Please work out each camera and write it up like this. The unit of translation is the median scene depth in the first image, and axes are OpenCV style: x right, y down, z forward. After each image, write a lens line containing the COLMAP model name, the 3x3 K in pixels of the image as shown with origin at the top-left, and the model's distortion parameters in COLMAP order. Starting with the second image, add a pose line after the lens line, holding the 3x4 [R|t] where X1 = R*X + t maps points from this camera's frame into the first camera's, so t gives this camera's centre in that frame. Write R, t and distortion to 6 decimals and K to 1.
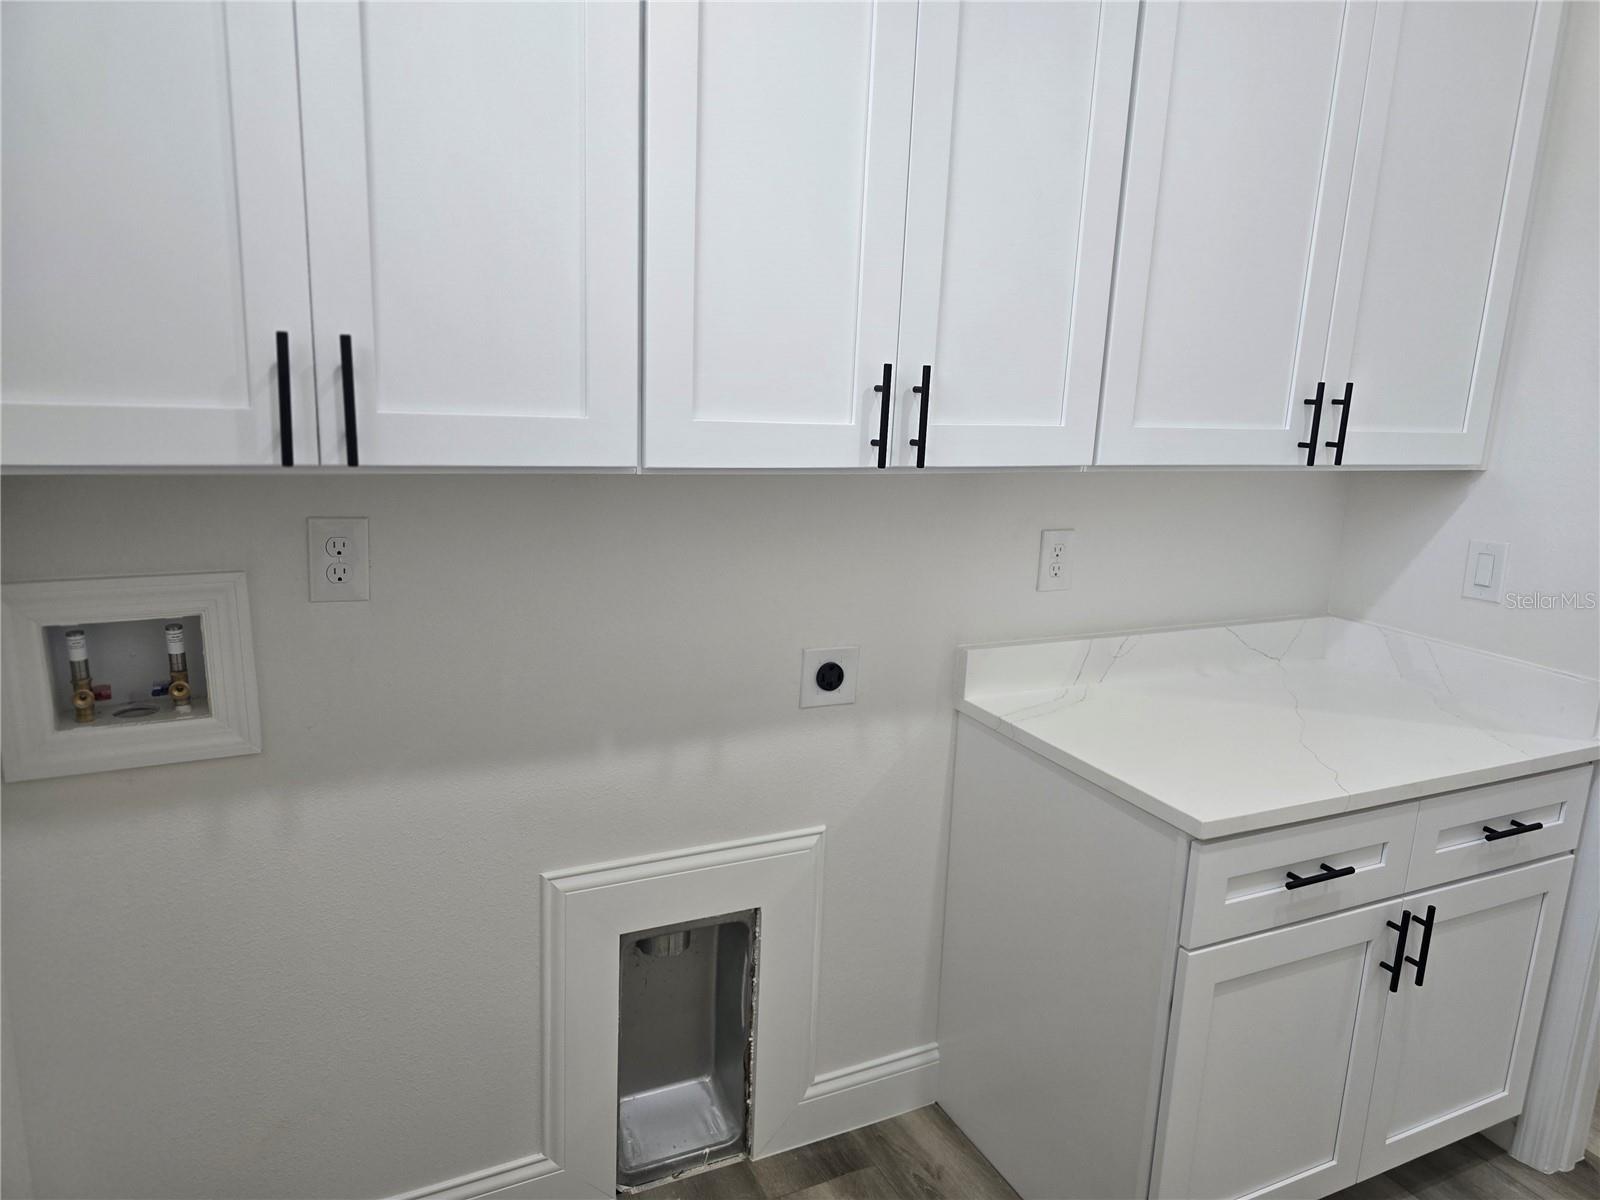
lens RADIAL K [[1068.6, 0, 796.7], [0, 1068.6, 610.4], [0, 0, 1]] dist [0.061742, -0.058387]
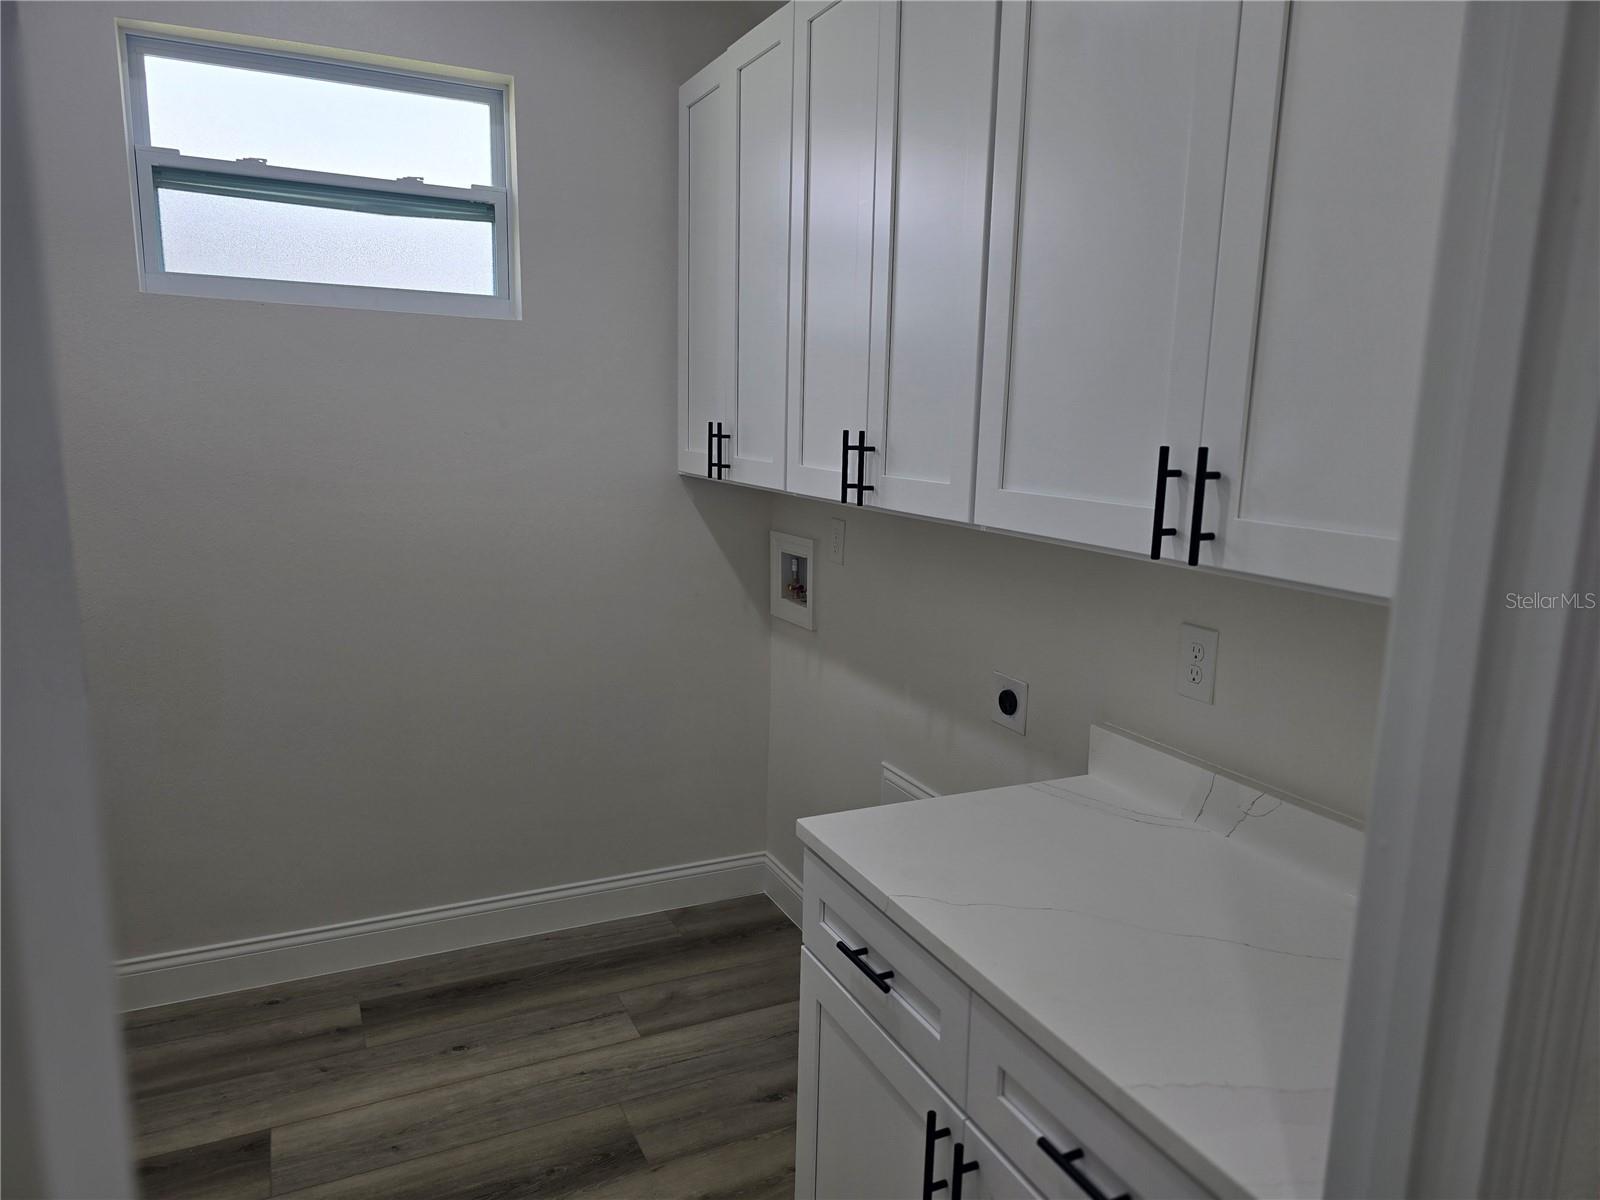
lens RADIAL K [[1068.6, 0, 796.7], [0, 1068.6, 610.4], [0, 0, 1]] dist [0.061742, -0.058387]
pose [[0.002431, 0.131602, -0.991300, 1.196748], [-0.268686, 0.954936, 0.126116, -0.121934], [0.963225, 0.266042, 0.037681, 0.705174]]
